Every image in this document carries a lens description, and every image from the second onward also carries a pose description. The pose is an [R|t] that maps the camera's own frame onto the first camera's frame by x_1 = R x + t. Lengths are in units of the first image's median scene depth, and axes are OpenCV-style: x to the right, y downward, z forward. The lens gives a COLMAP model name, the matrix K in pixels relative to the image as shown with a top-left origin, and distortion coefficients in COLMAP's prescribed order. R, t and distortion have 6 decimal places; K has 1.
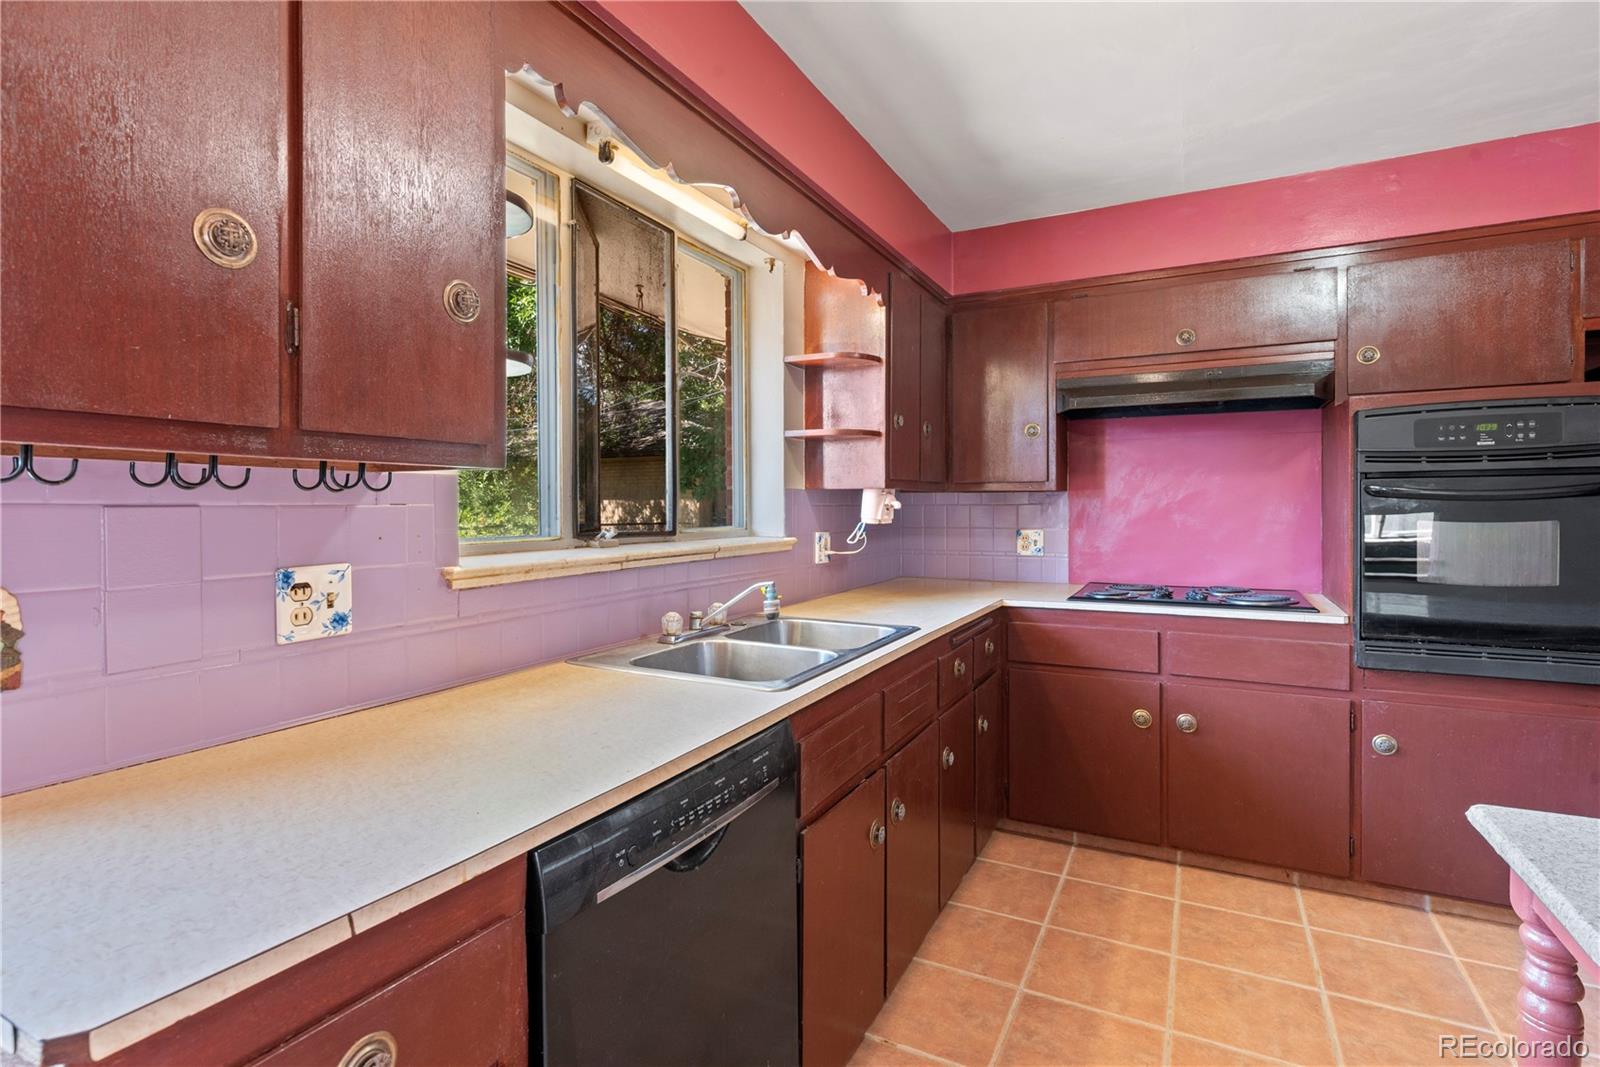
lens RADIAL K [[775.8, 0, 801.1], [0, 775.8, 516.4], [0, 0, 1]] dist [0.000766, 0.000394]
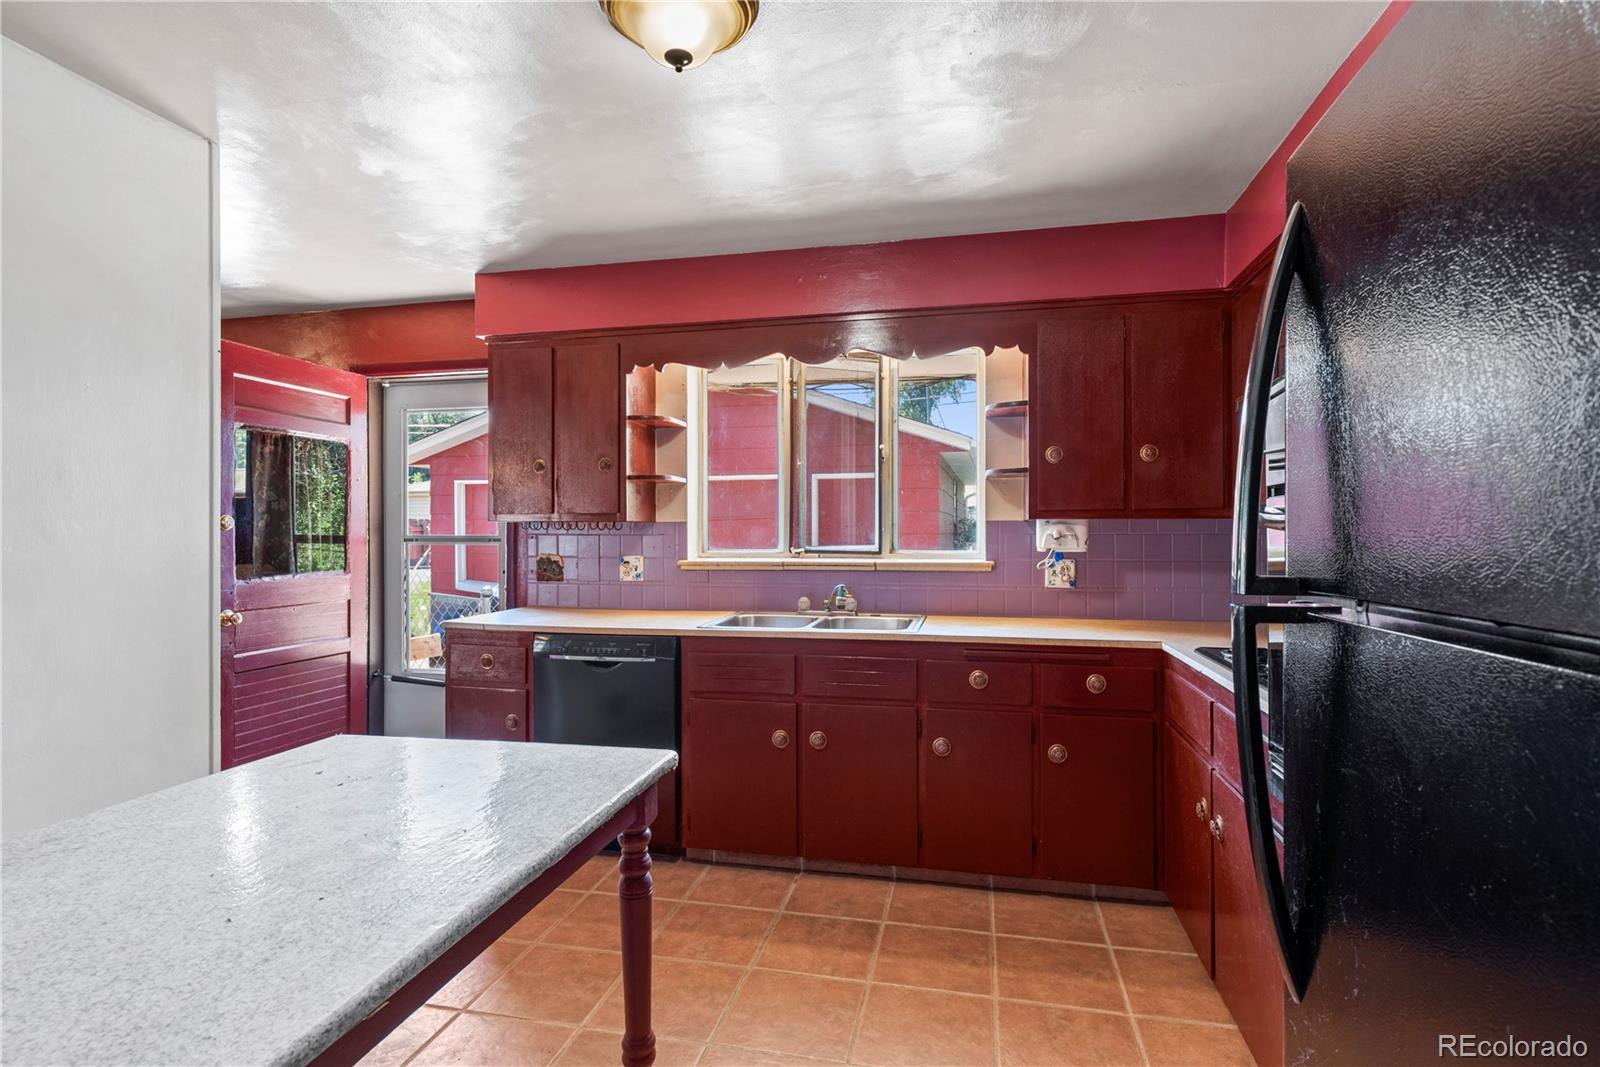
lens RADIAL K [[775.8, 0, 801.1], [0, 775.8, 516.4], [0, 0, 1]] dist [0.000766, 0.000394]
pose [[0.262849, -0.013767, -0.964739, 1.183609], [-0.009631, 0.999811, -0.016891, -0.020755], [0.964789, 0.013731, 0.262666, 0.428700]]
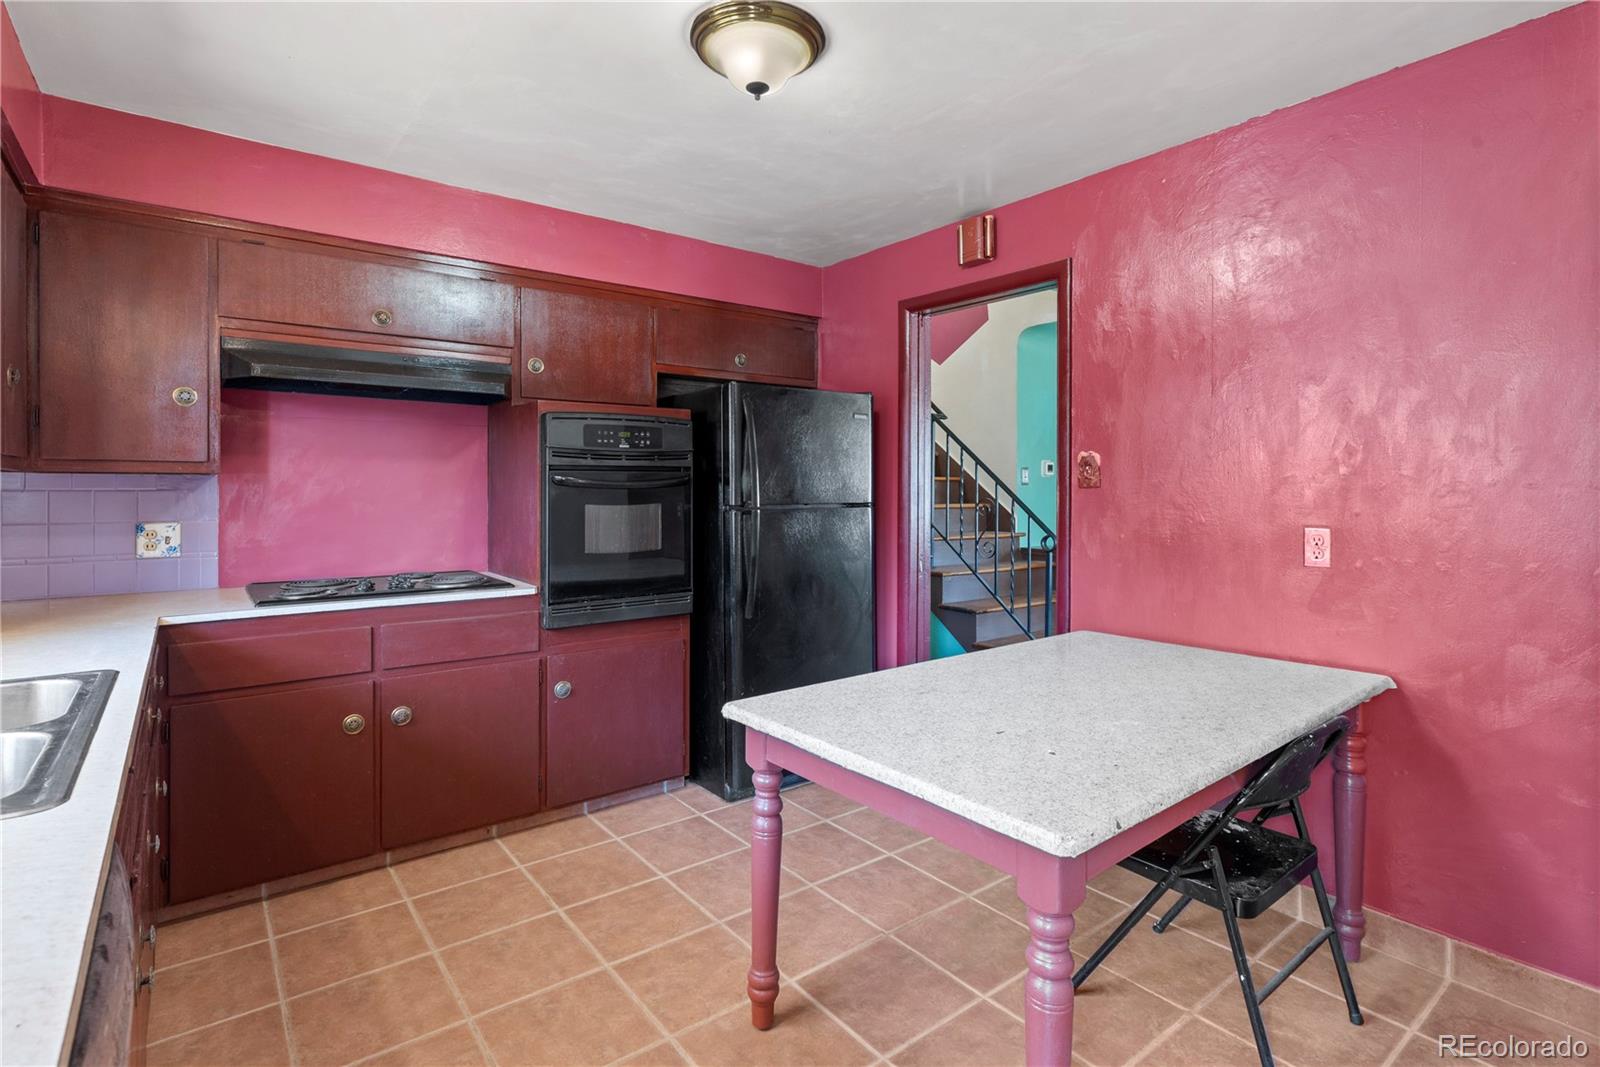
lens RADIAL K [[787.9, 0, 797.2], [0, 787.9, 494.1], [0, 0, 1]] dist [0.001938, -0.000694]
pose [[0.427241, -0.001888, 0.904136, -0.193679], [0.010544, 0.999940, -0.002894, -0.004002], [-0.904076, 0.010770, 0.427235, 0.131953]]
